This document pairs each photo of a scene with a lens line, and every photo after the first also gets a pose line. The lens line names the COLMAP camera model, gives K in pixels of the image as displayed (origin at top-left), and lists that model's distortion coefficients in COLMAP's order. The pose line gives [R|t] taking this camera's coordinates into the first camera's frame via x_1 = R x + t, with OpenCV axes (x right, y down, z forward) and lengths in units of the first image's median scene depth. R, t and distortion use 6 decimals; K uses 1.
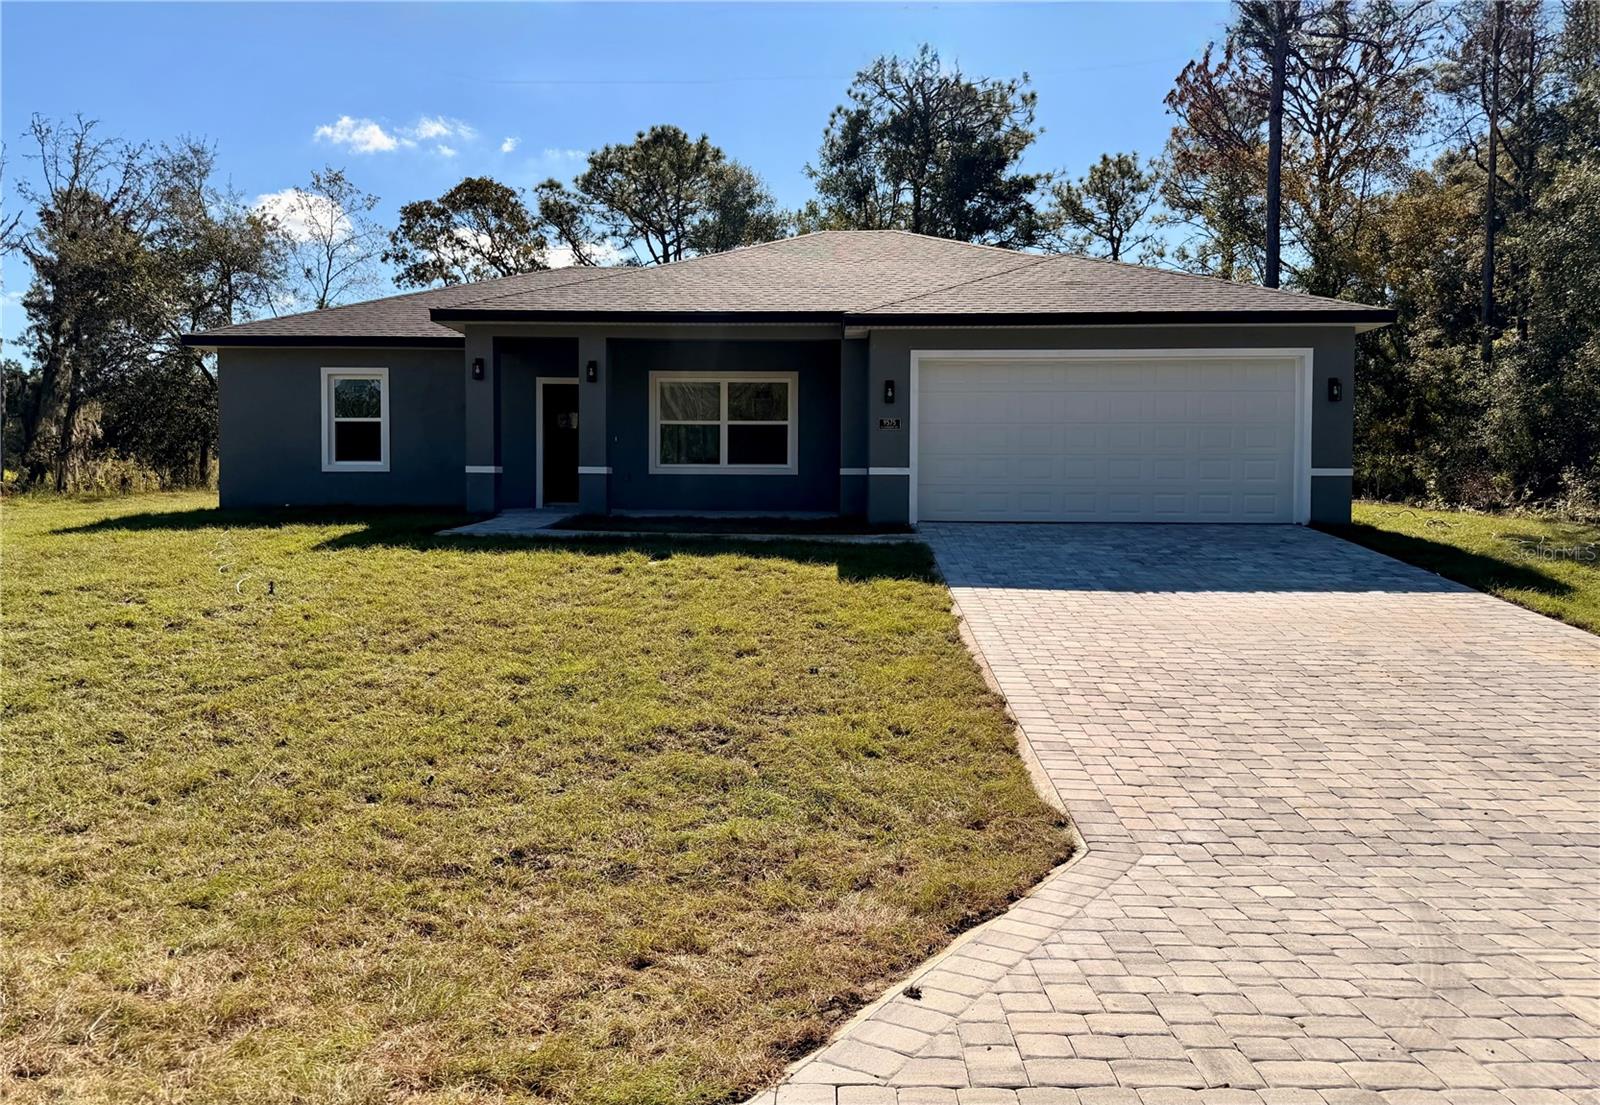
lens RADIAL K [[1244.9, 0, 800.0], [0, 1244.9, 552.5], [0, 0, 1]] dist [0.000375, -0.000093]
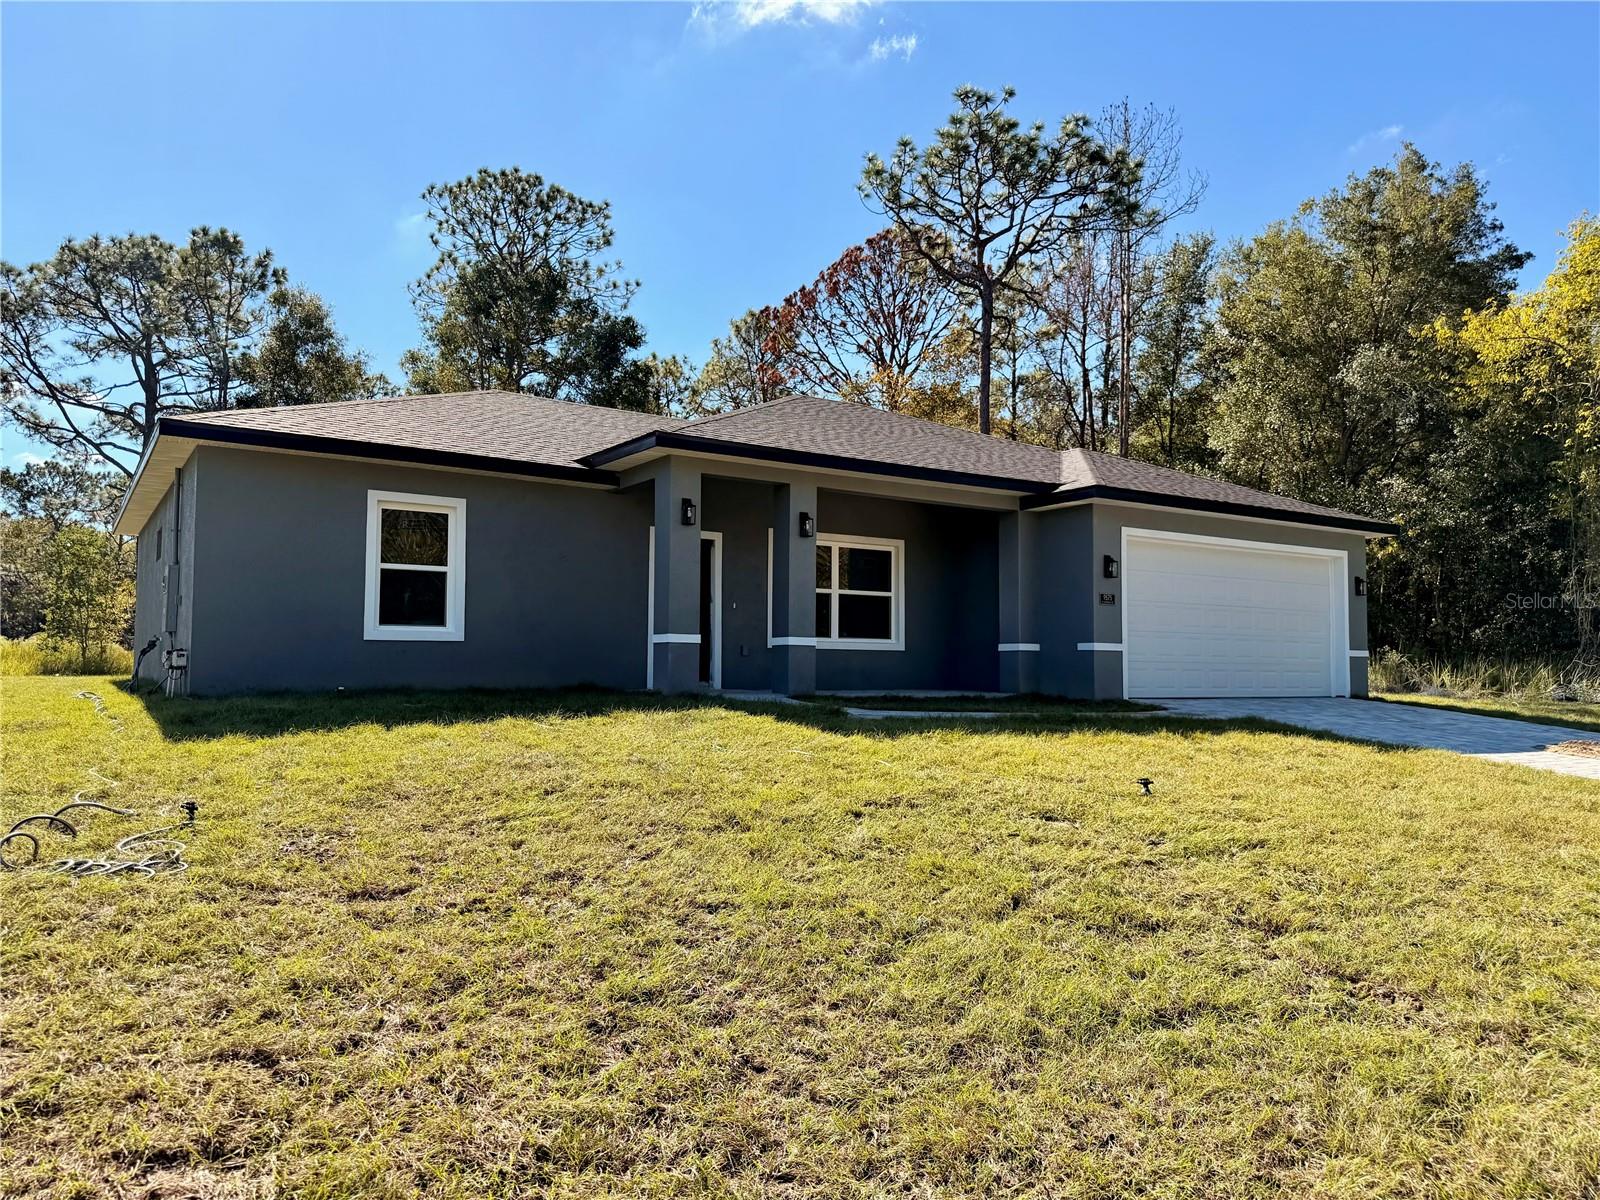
lens RADIAL K [[1133.4, 0, 800.0], [0, 1133.4, 600.0], [0, 0, 1]] dist [0.123211, -0.189937]
pose [[0.813162, 0.034335, 0.581024, -0.550731], [0.023878, 0.995450, -0.092243, -0.024460], [-0.581548, 0.088882, 0.808642, 0.365781]]
